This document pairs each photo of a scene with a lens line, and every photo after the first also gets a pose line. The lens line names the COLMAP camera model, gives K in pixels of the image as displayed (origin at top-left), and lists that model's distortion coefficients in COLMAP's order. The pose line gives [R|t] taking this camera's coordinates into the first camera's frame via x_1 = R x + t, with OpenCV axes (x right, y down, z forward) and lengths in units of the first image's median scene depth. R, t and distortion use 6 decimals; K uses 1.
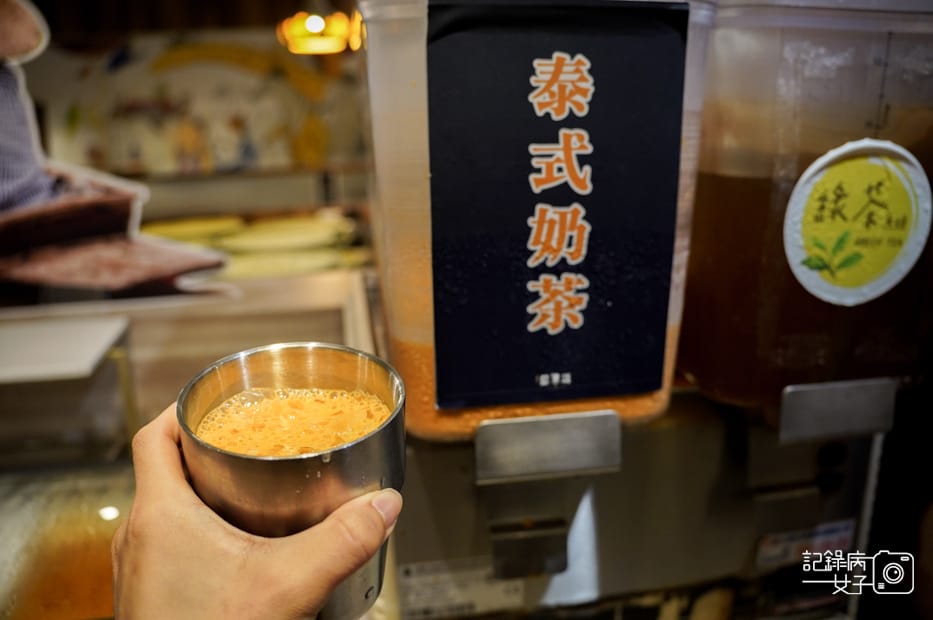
lens RADIAL K [[745.4, 0, 466.5], [0, 745.4, 310.0], [0, 0, 1]] dist [-0.206577, 0.119625]
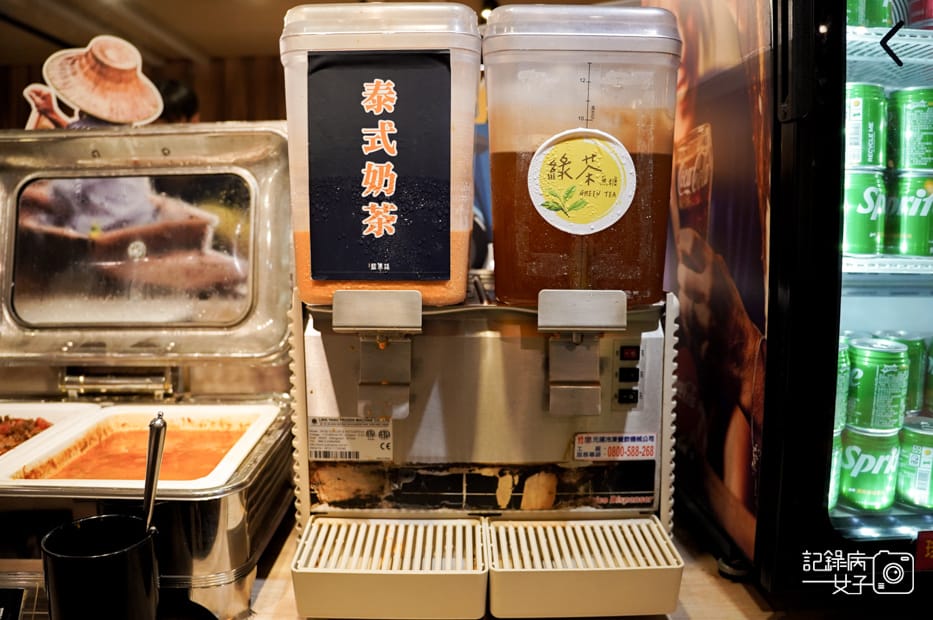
lens RADIAL K [[745.4, 0, 466.5], [0, 745.4, 310.0], [0, 0, 1]] dist [-0.206577, 0.119625]
pose [[0.982748, 0.045836, -0.179181, 0.658941], [-0.073415, 0.985886, -0.150463, 0.457367], [0.169755, 0.161021, 0.972242, -0.634381]]
